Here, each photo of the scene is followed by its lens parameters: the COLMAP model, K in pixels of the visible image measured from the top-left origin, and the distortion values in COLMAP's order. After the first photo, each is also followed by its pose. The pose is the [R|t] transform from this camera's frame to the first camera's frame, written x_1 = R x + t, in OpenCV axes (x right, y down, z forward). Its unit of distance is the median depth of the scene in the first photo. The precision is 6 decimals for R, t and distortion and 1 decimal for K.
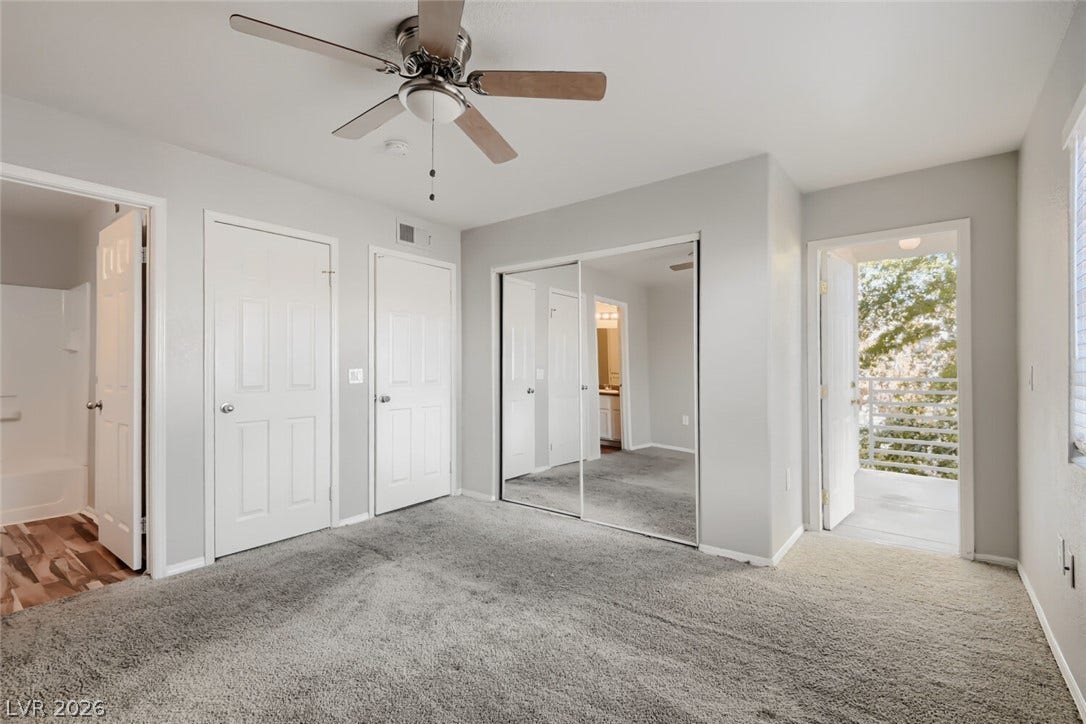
lens RADIAL K [[505.8, 0, 539.8], [0, 505.8, 363.2], [0, 0, 1]] dist [0.023357, -0.013212]
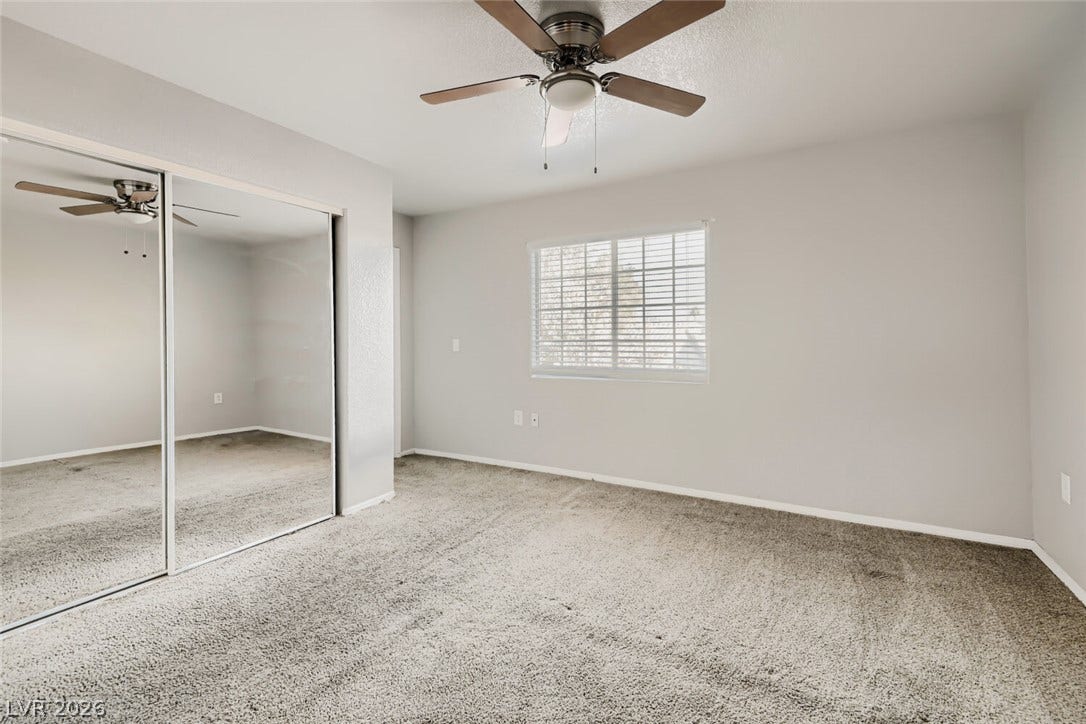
lens RADIAL K [[505.8, 0, 532.4], [0, 505.8, 336.6], [0, 0, 1]] dist [0.023357, -0.013212]
pose [[-0.135488, -0.001259, 0.990778, -0.728606], [-0.000146, 0.999999, 0.001251, -0.003392], [-0.990779, 0.000025, -0.135488, 0.707559]]
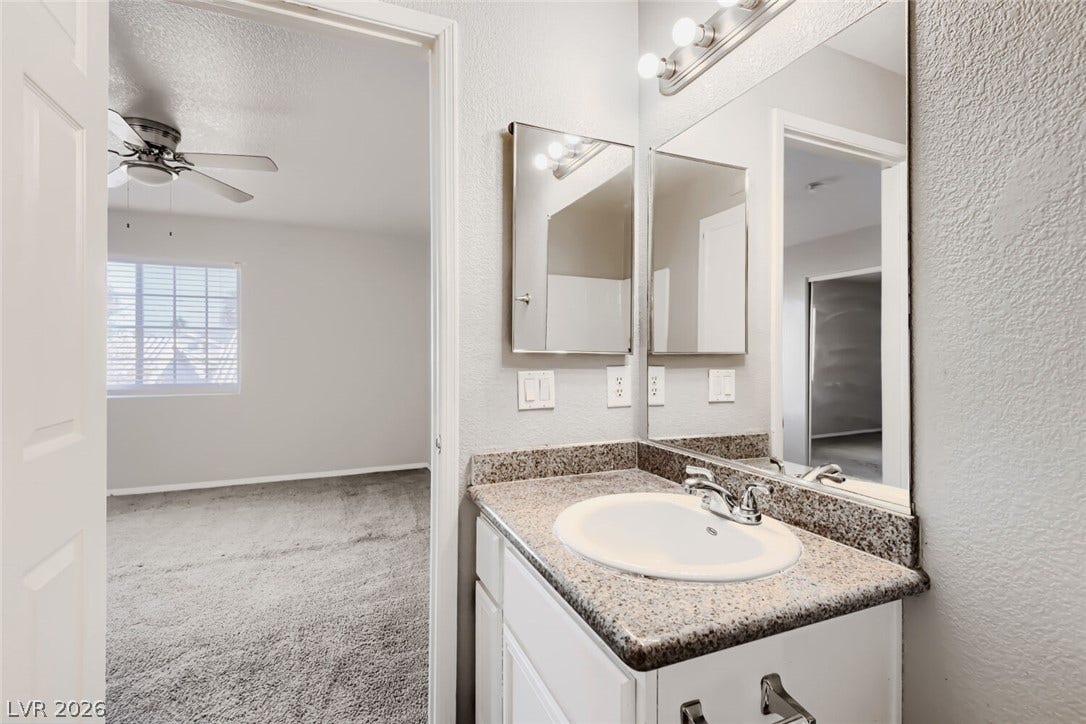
lens RADIAL K [[505.8, 0, 539.7], [0, 505.8, 357.7], [0, 0, 1]] dist [0.023357, -0.013212]
pose [[-0.872456, -0.008048, 0.488626, -1.090283], [-0.007485, 0.999967, 0.003106, -0.007284], [-0.488635, -0.000947, -0.872488, 0.997790]]
